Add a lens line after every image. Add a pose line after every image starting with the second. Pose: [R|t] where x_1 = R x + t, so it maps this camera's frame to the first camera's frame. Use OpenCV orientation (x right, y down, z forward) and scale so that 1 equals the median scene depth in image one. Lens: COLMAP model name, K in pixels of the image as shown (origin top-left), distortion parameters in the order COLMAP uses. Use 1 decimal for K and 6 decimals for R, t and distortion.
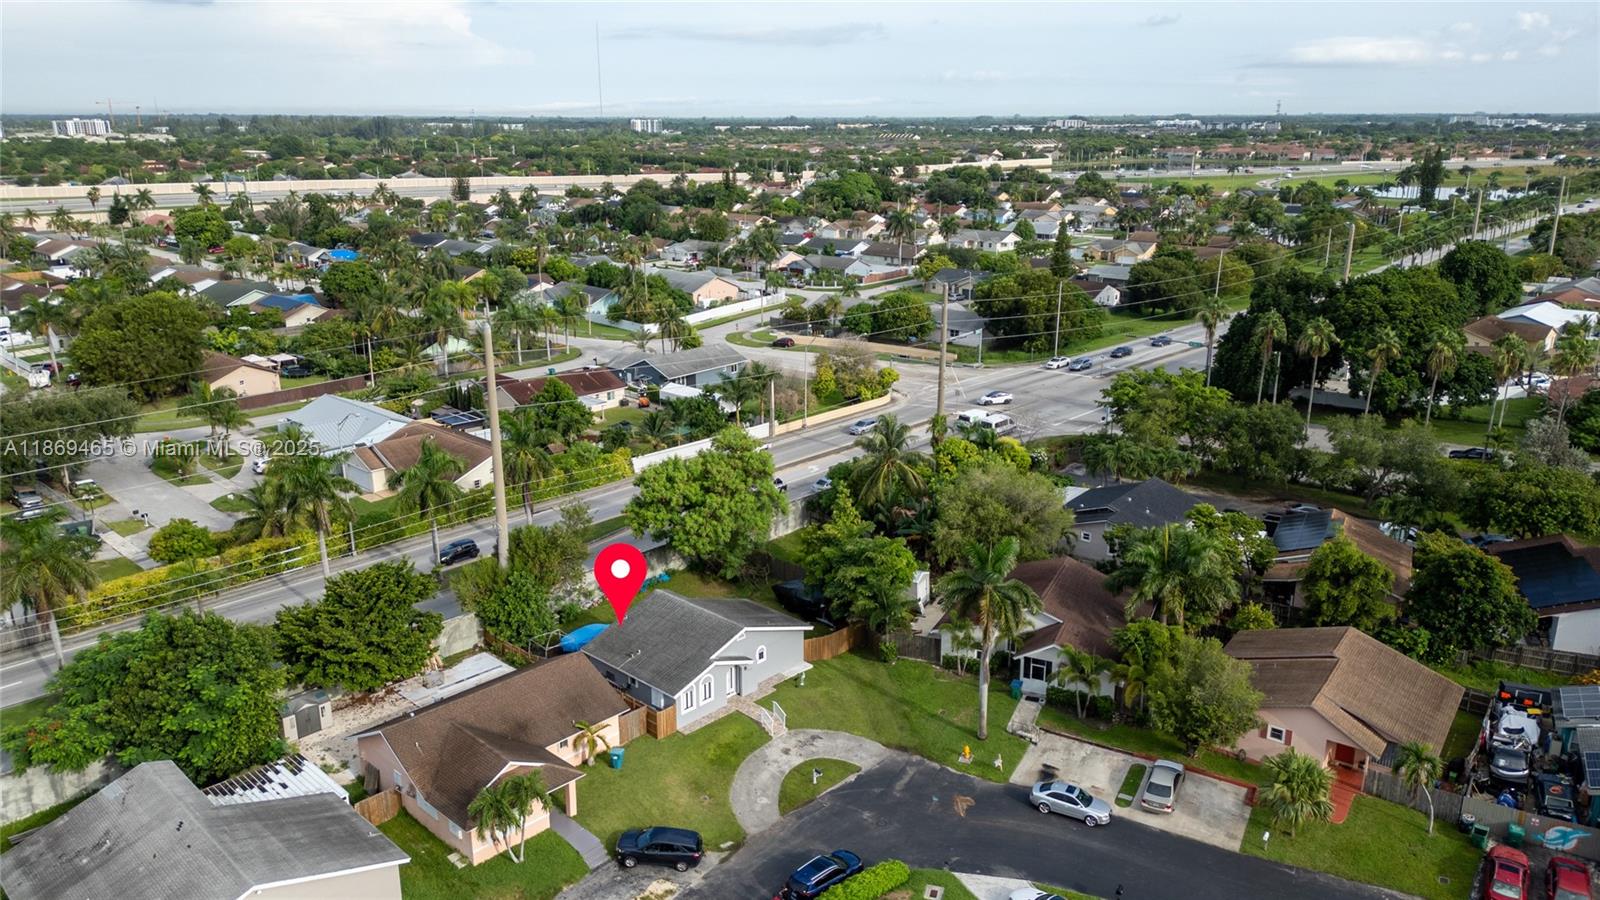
lens RADIAL K [[1135.7, 0, 805.3], [0, 1135.7, 454.5], [0, 0, 1]] dist [0.056029, -0.058486]
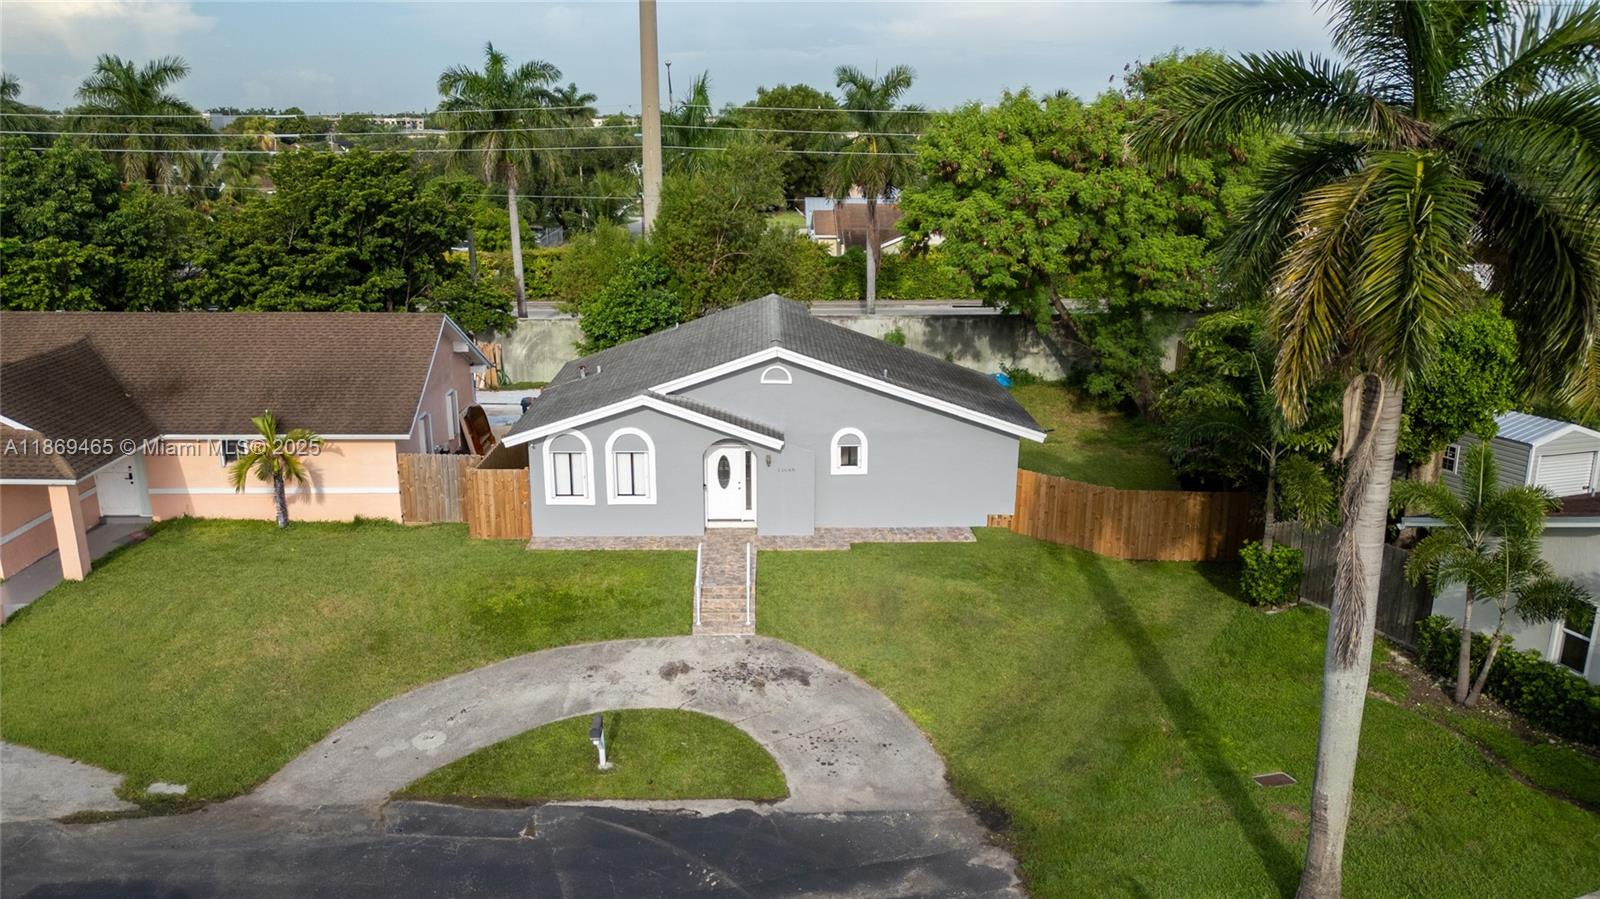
lens RADIAL K [[1135.7, 0, 762.4], [0, 1135.7, 547.7], [0, 0, 1]] dist [0.056029, -0.058486]
pose [[0.686547, 0.240965, -0.685995, 0.214843], [-0.207719, 0.969167, 0.132547, 0.173138], [0.696783, 0.051495, 0.715431, 0.765196]]
